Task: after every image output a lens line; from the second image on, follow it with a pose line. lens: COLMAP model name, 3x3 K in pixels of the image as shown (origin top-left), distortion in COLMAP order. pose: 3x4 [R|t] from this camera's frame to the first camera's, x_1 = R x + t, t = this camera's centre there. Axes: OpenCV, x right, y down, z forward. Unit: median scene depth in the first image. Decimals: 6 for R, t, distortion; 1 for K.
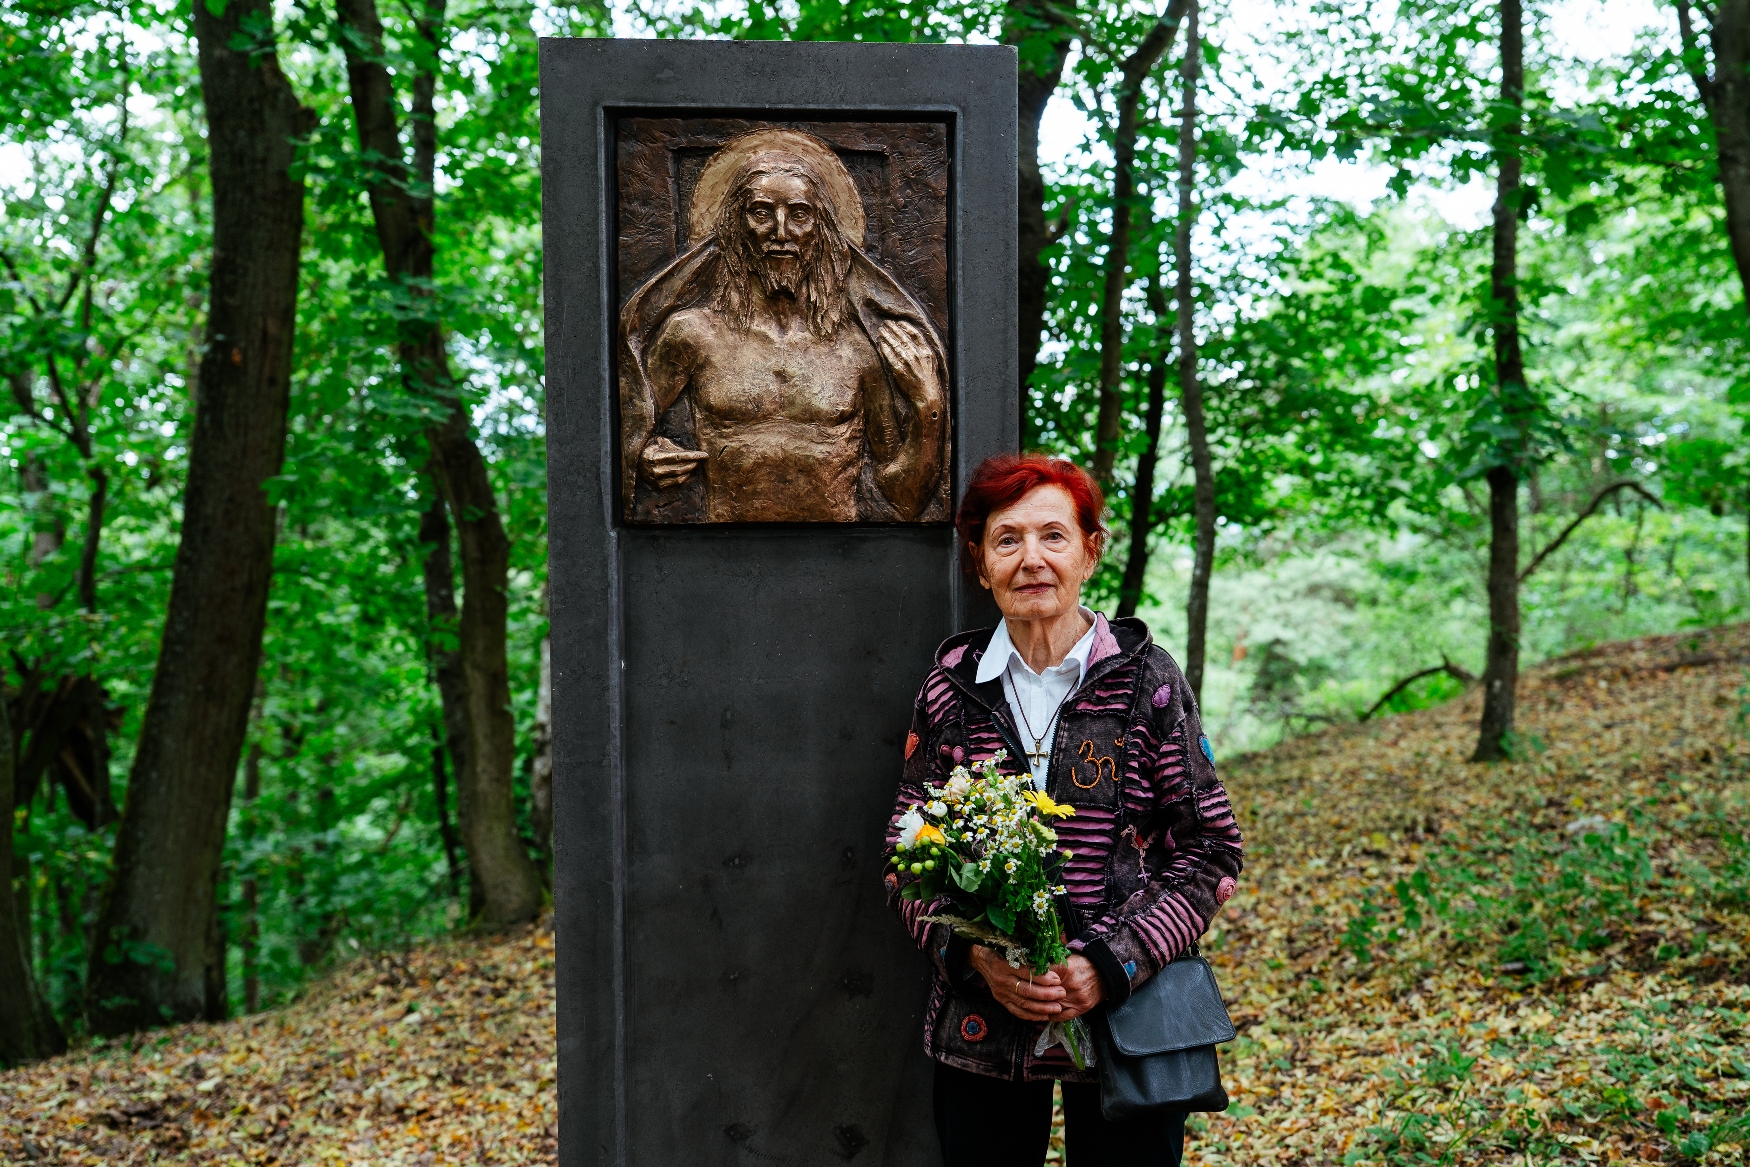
lens RADIAL K [[1973.2, 0, 875.0], [0, 1973.2, 583.5], [0, 0, 1]] dist [0.008274, -0.205363]
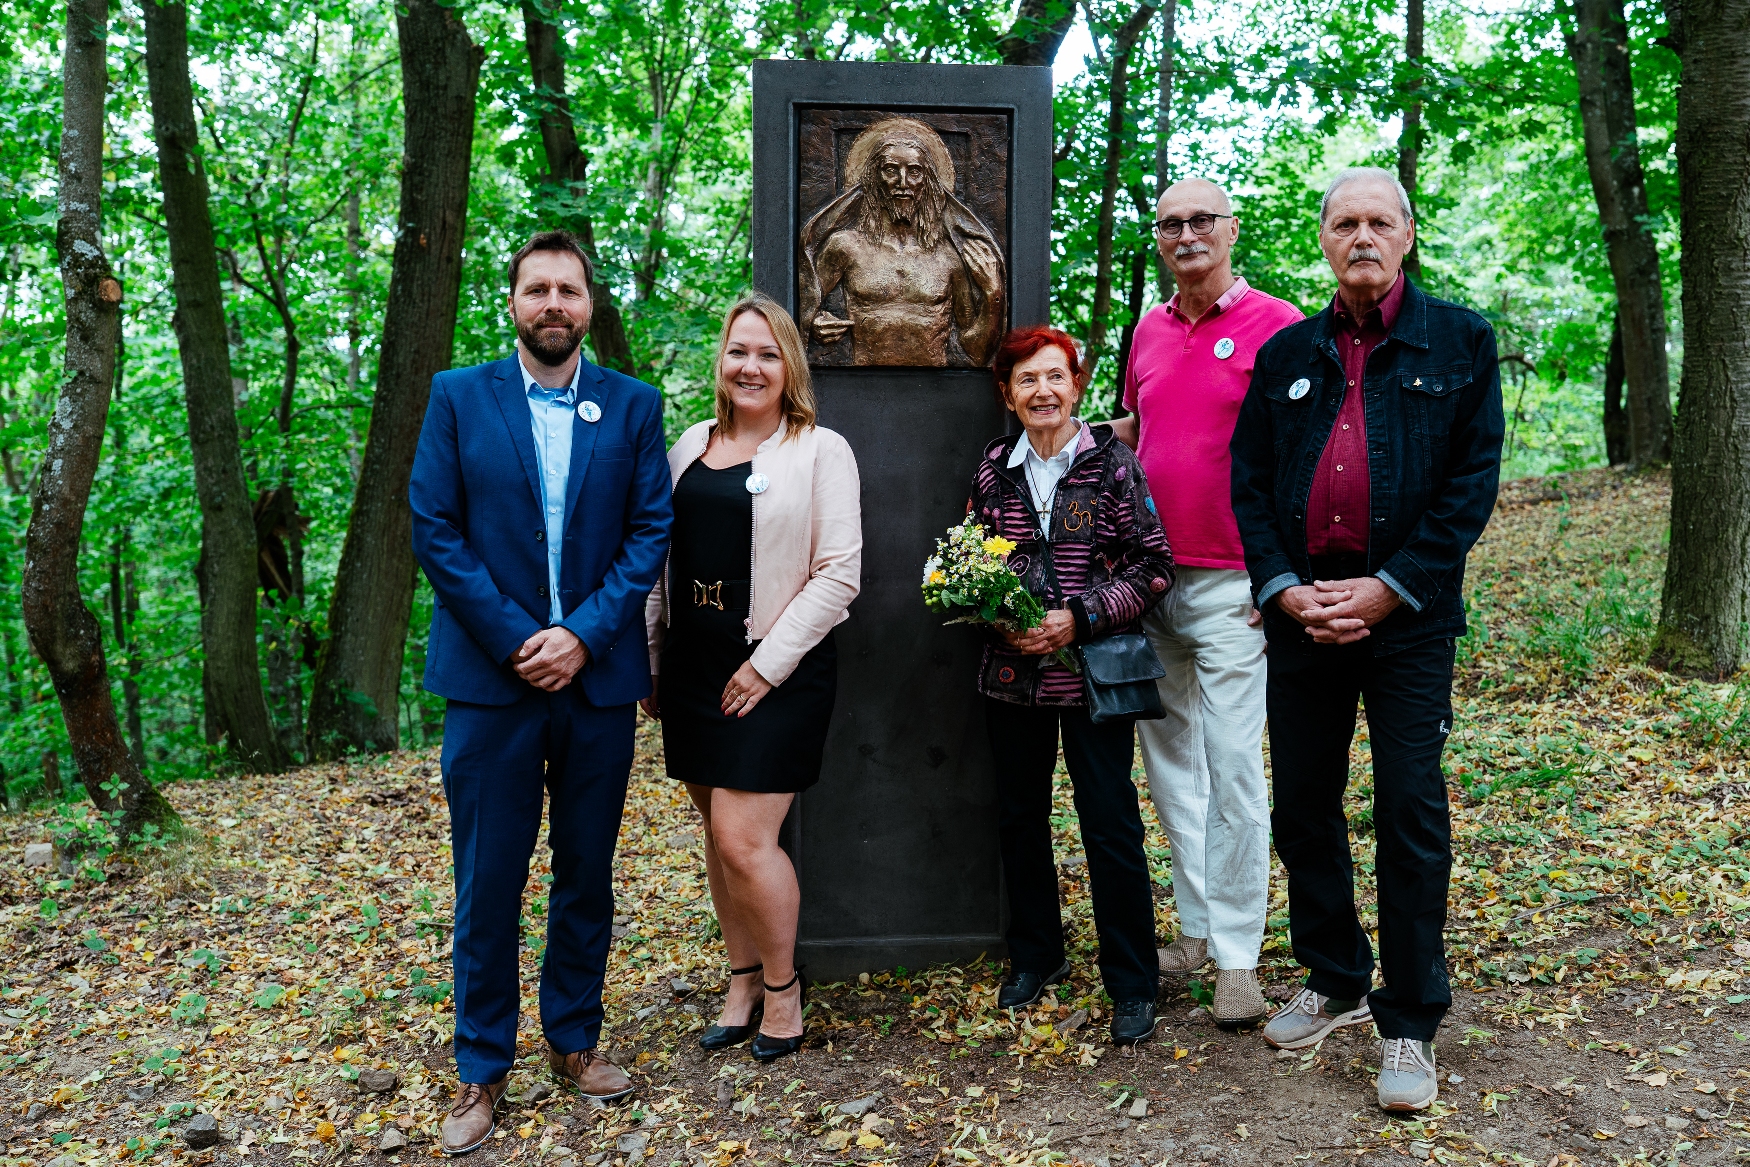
lens RADIAL K [[2197.5, 0, 875.0], [0, 2197.5, 583.5], [0, 0, 1]] dist [-0.016998, -1.328274]
pose [[0.999662, 0.011901, 0.023100, -0.087623], [-0.013186, 0.998327, 0.056288, 0.036519], [-0.022392, -0.056574, 0.998147, -0.637027]]
